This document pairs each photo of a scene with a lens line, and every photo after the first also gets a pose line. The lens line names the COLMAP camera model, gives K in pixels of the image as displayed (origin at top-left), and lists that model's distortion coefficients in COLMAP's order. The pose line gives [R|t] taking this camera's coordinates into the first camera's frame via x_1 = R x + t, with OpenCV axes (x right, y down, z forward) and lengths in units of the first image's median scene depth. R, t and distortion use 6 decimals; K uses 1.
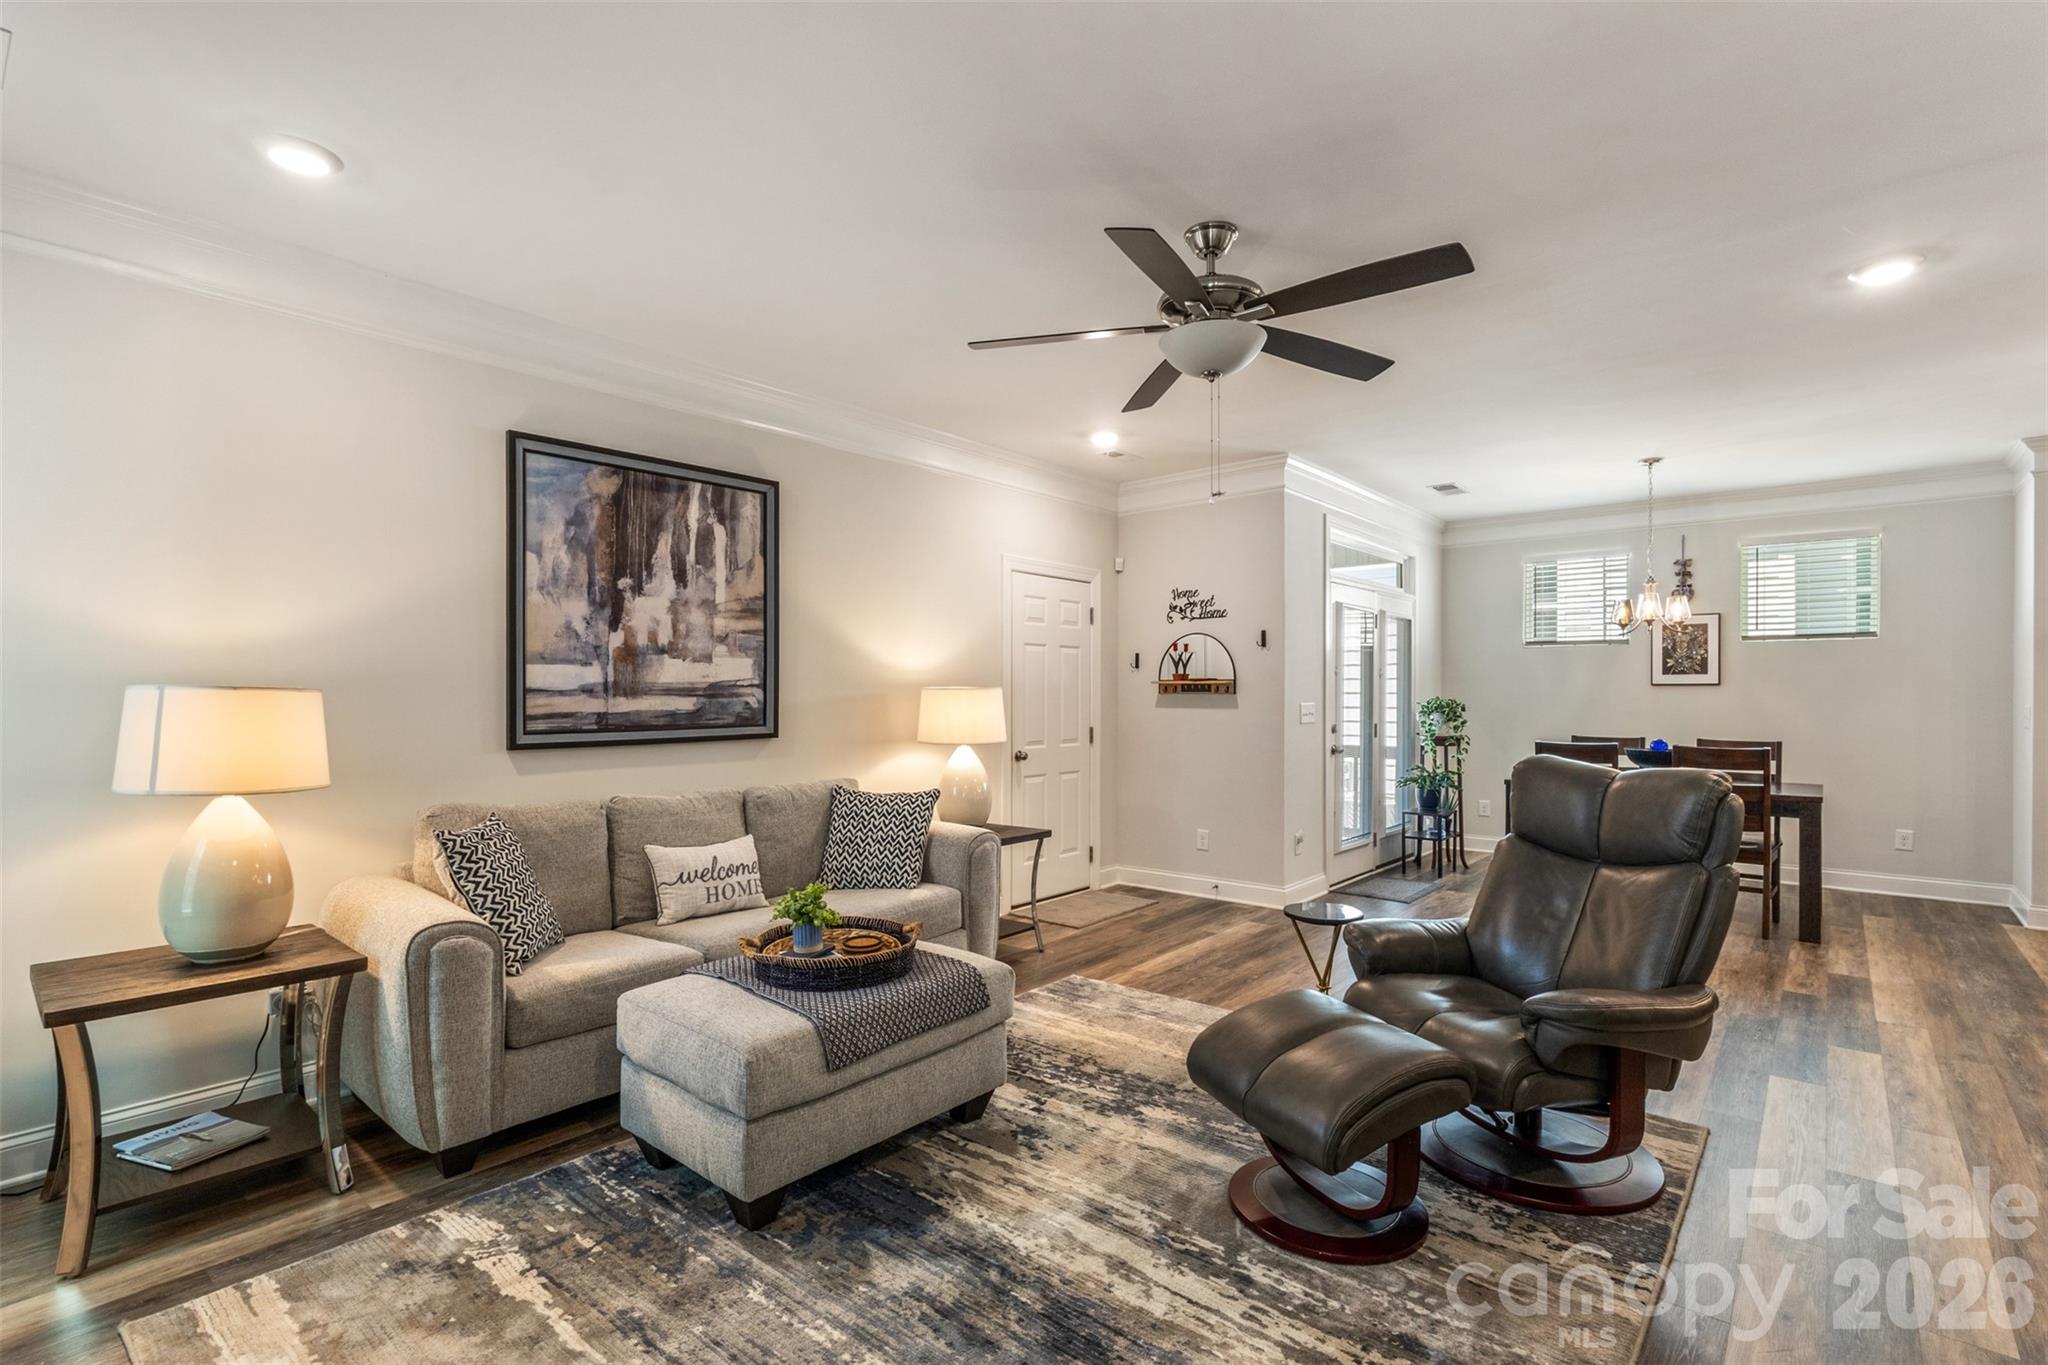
lens RADIAL K [[941.4, 0, 1020.5], [0, 941.4, 689.1], [0, 0, 1]] dist [0.000863, 0.002092]
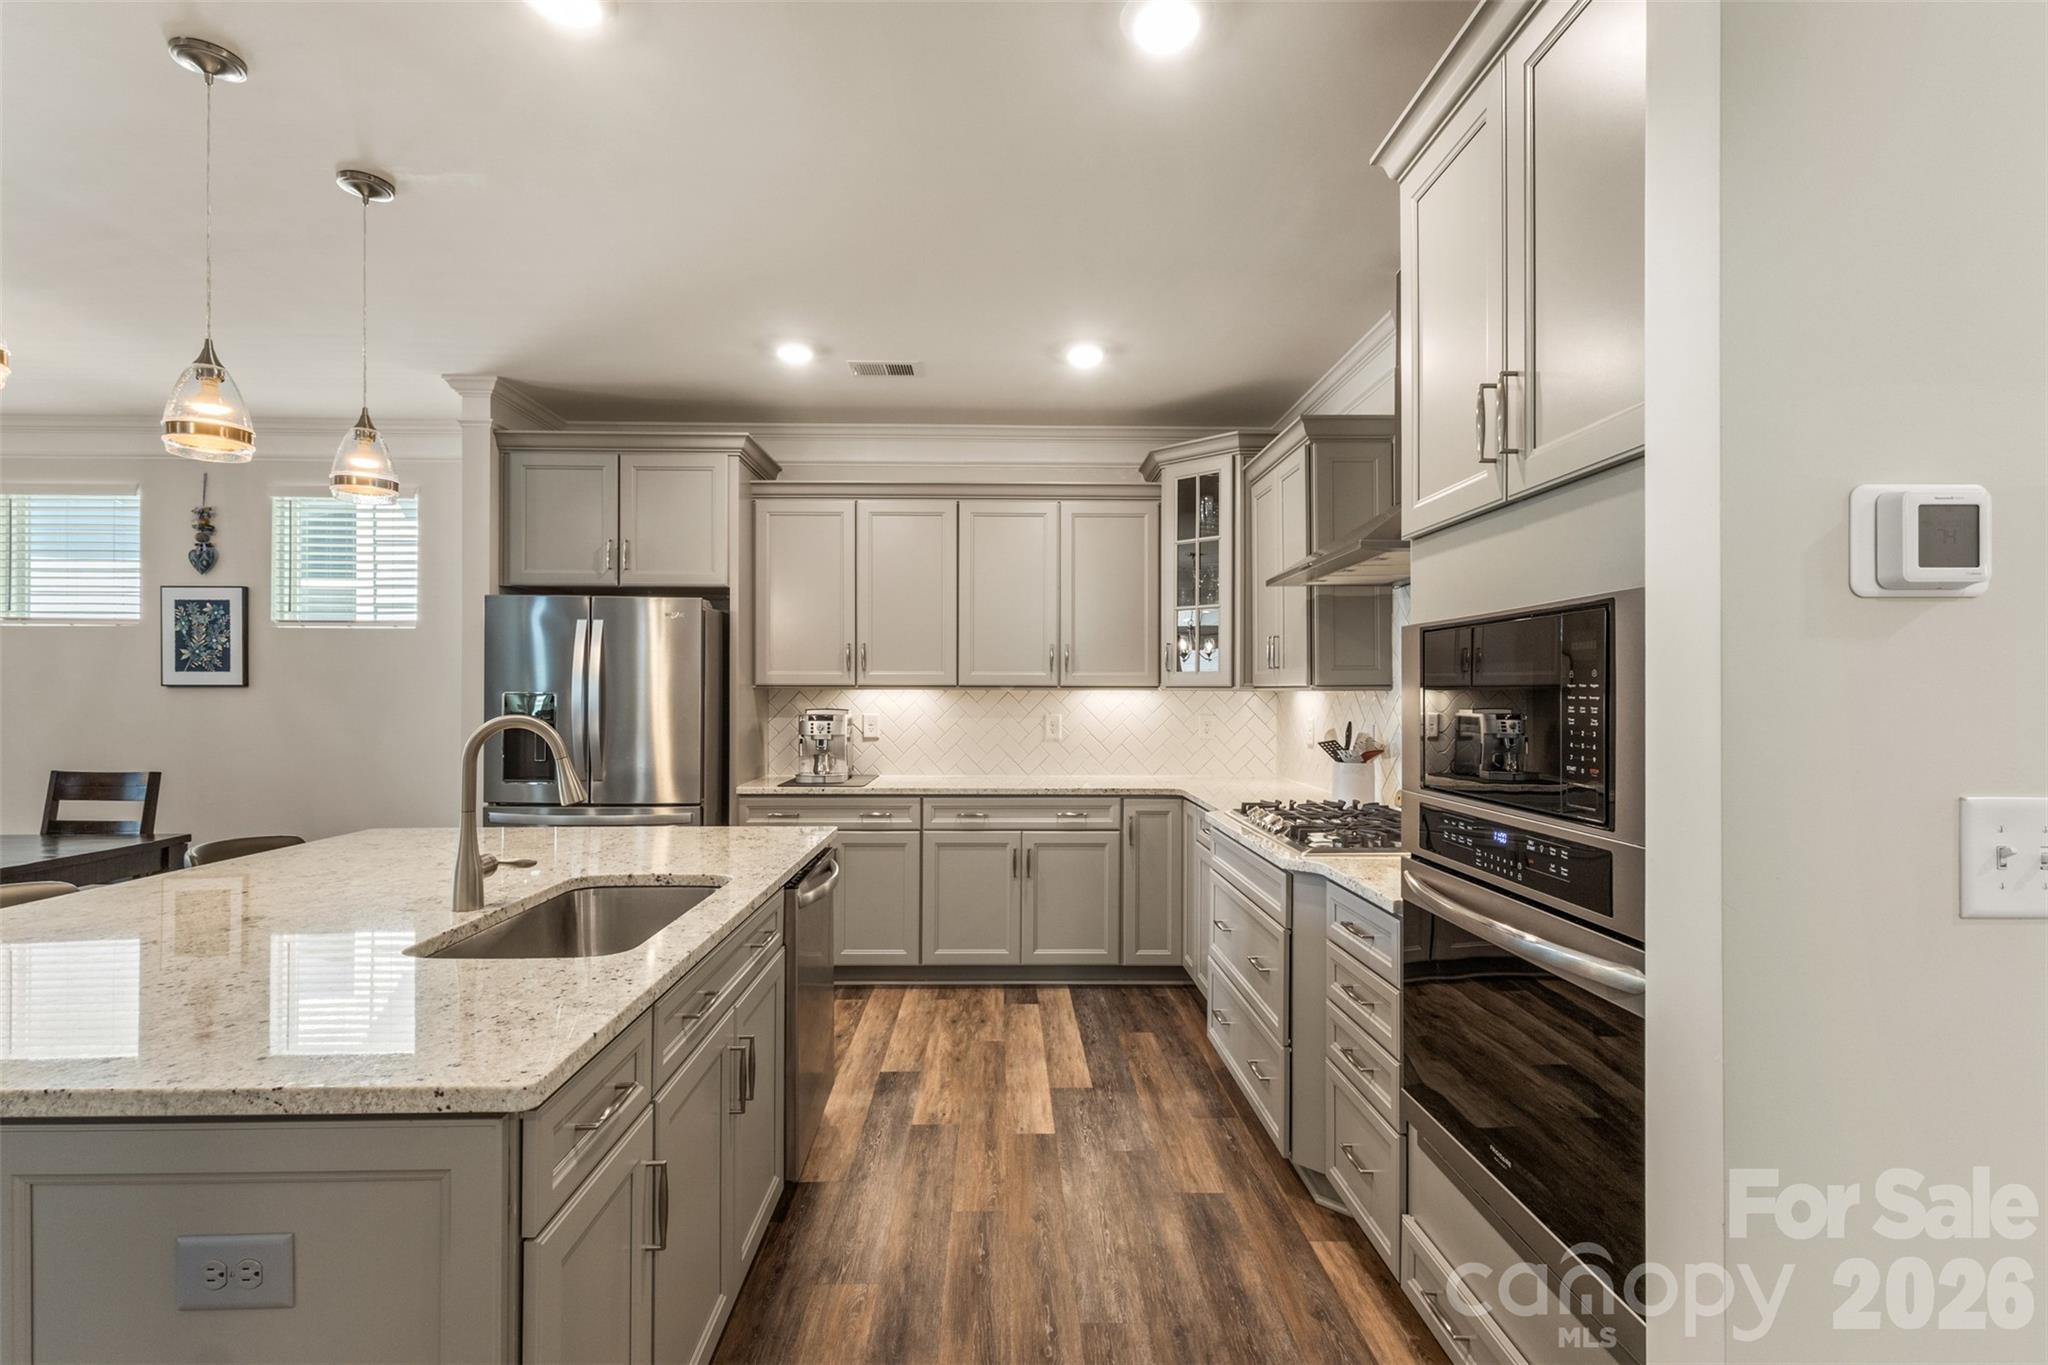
lens RADIAL K [[941.4, 0, 1021.4], [0, 941.4, 681.4], [0, 0, 1]] dist [0.000863, 0.002092]
pose [[0.744750, 0.009875, 0.667271, 0.701843], [-0.004777, 0.999944, -0.009465, -0.004591], [-0.667326, 0.003861, 0.744755, 0.074632]]
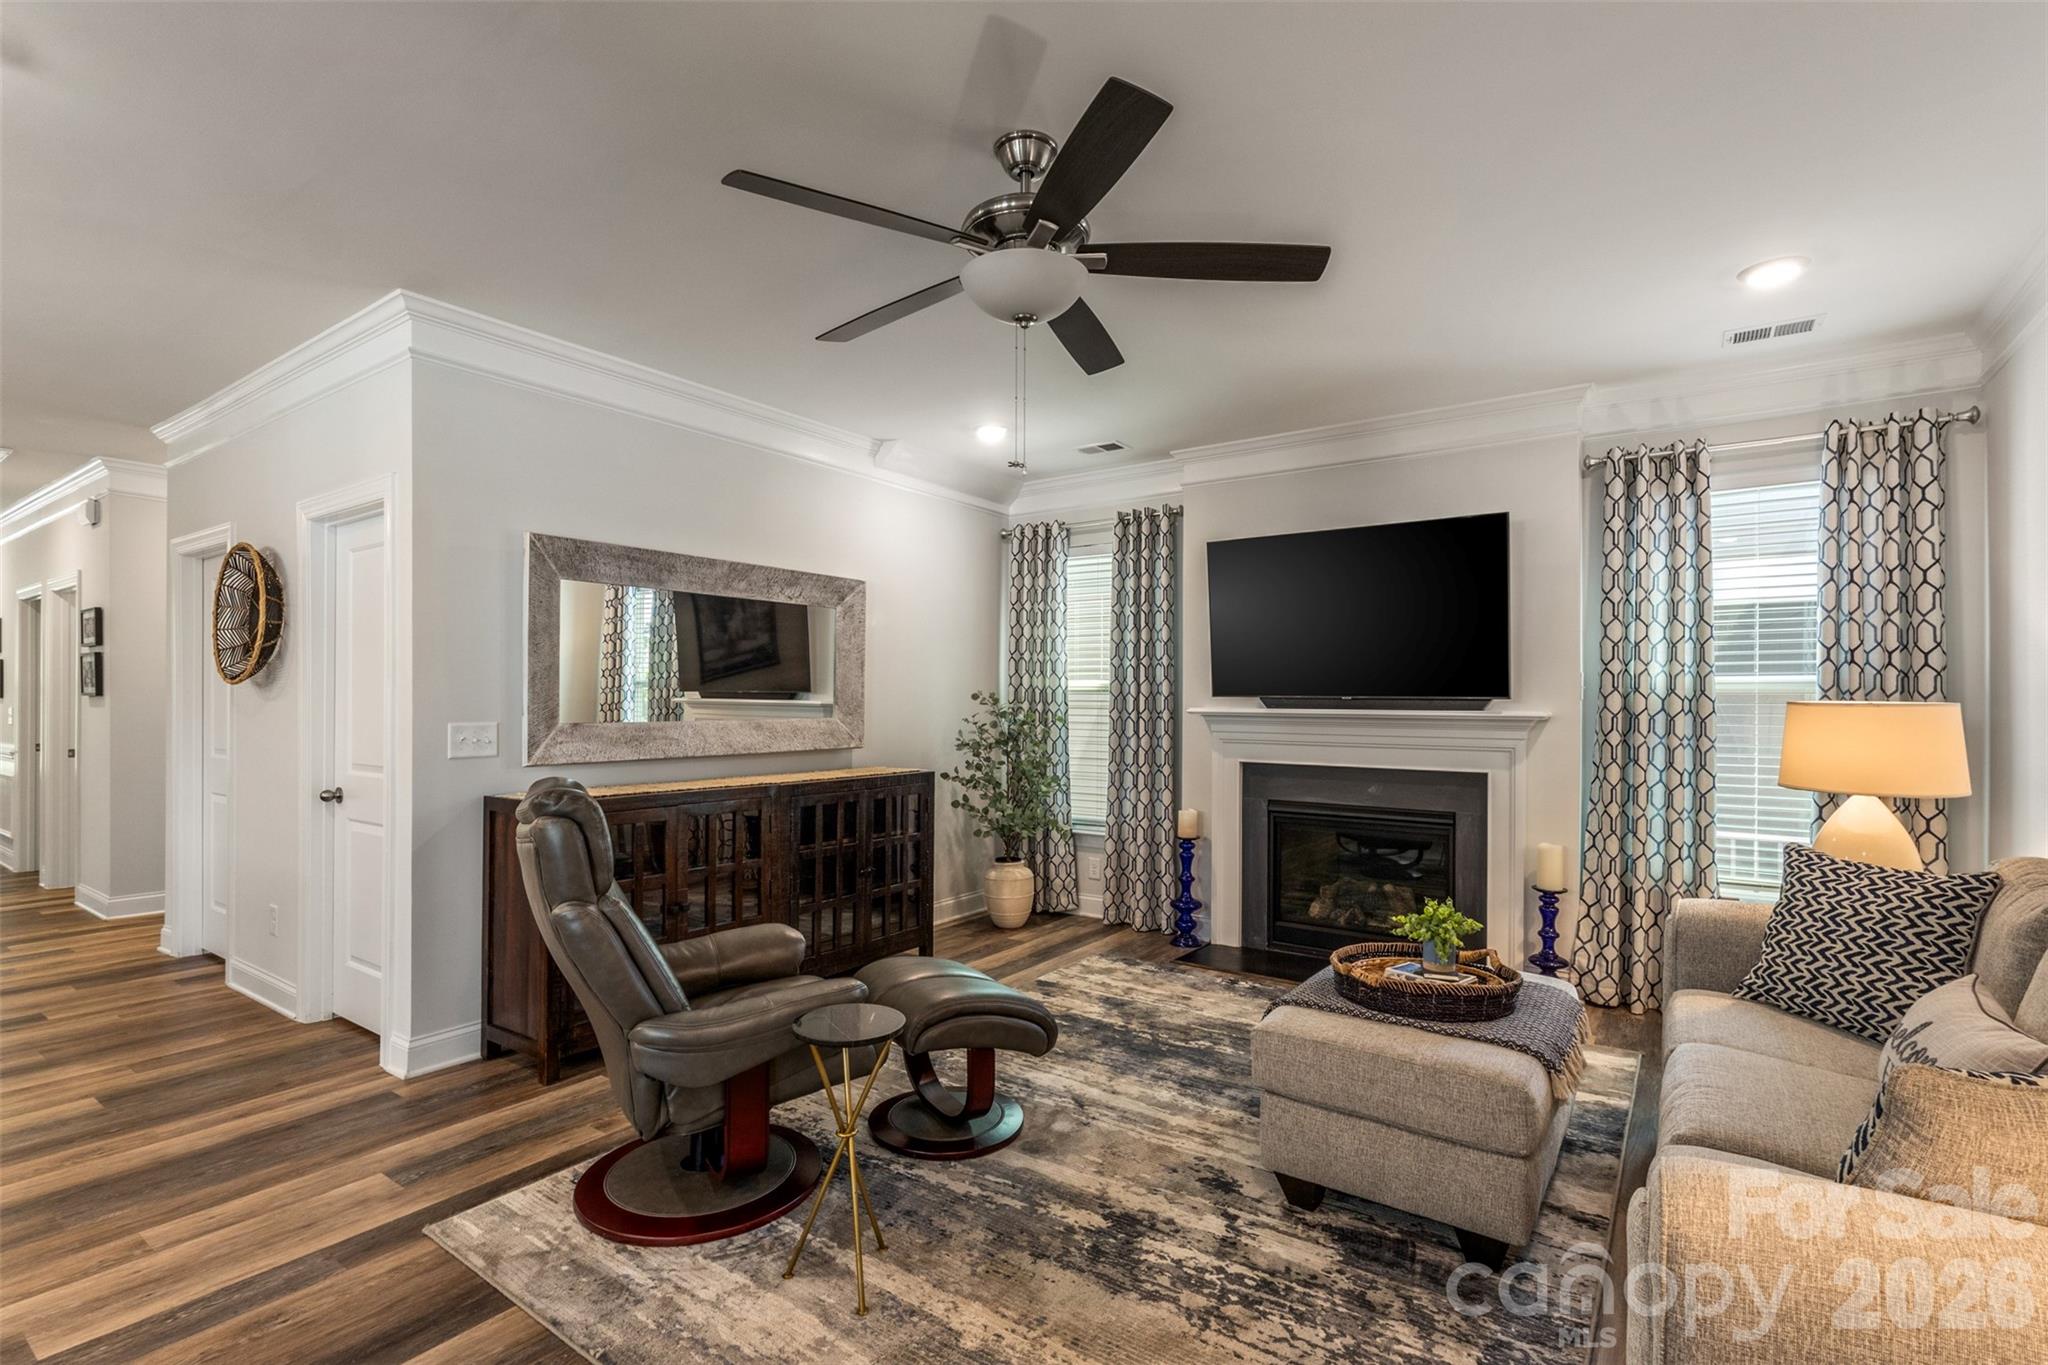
lens RADIAL K [[941.4, 0, 1000.2], [0, 941.4, 695.9], [0, 0, 1]] dist [0.000863, 0.002092]
pose [[-0.997691, -0.002135, -0.067883, 0.114716], [-0.001685, 0.999976, -0.006679, 0.001684], [0.067896, -0.006549, -0.997671, 0.757165]]
